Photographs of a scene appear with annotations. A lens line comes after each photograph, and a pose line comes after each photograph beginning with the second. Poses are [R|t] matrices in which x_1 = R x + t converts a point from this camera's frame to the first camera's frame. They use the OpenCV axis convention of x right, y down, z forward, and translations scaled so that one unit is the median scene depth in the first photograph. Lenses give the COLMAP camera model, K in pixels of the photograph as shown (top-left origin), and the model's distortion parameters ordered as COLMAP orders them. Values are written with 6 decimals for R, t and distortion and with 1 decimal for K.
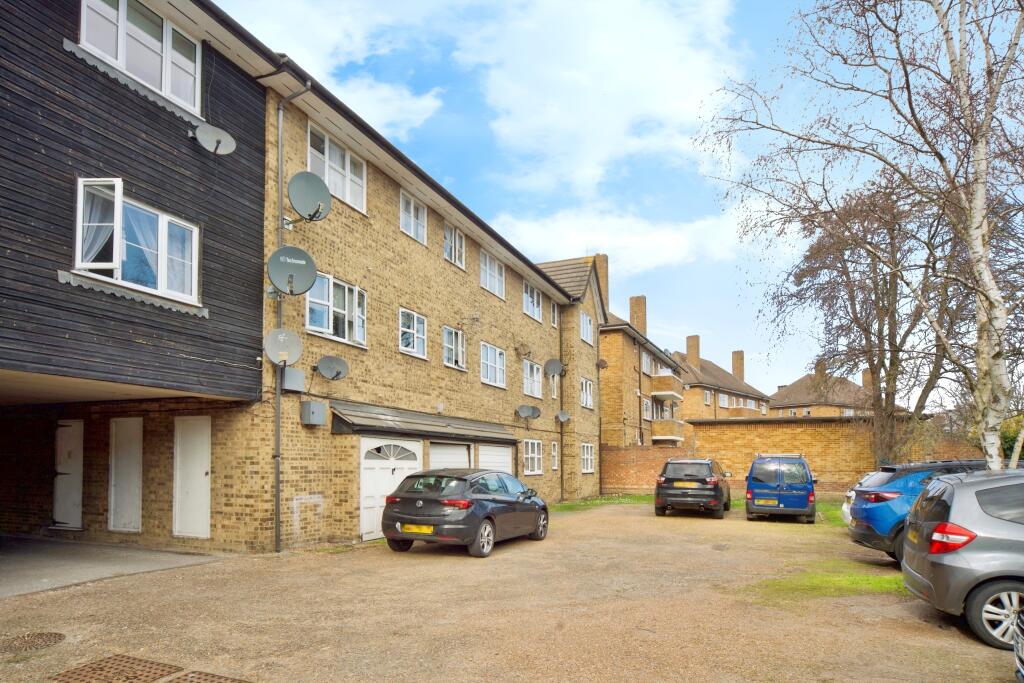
lens RADIAL K [[564.4, 0, 512.0], [0, 564.4, 341.5], [0, 0, 1]] dist [-0.004296, -0.000291]
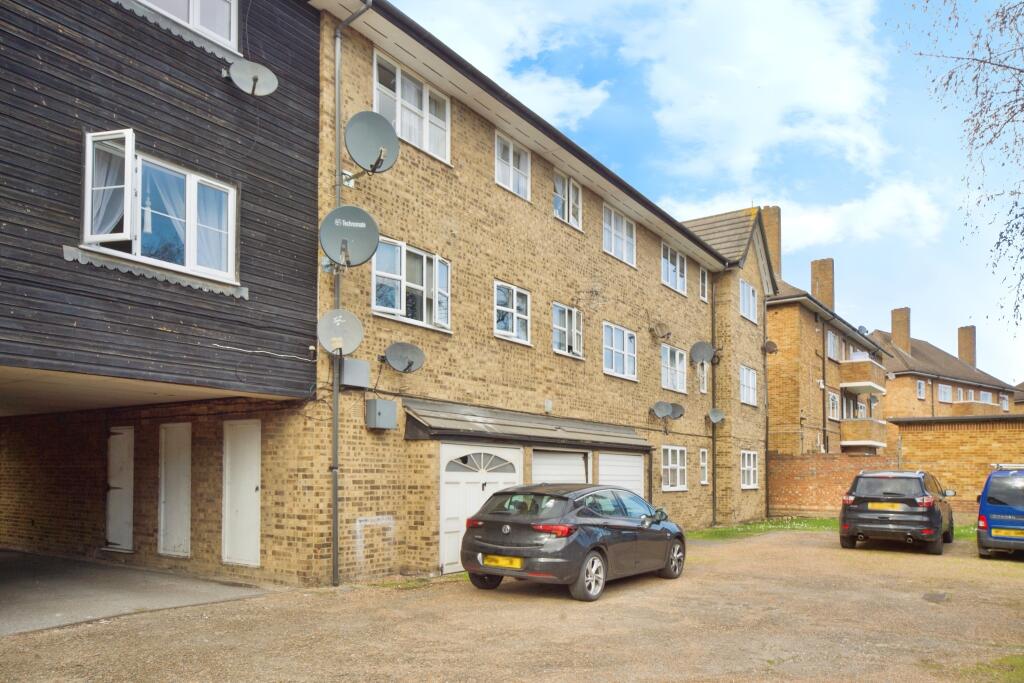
lens RADIAL K [[843.7, 0, 434.0], [0, 843.7, 356.7], [0, 0, 1]] dist [-0.002483, 0.013155]
pose [[0.983793, -0.023989, -0.177696, -0.069727], [0.036258, 0.997153, 0.066120, -0.032506], [0.175604, -0.071492, 0.981862, -0.163204]]
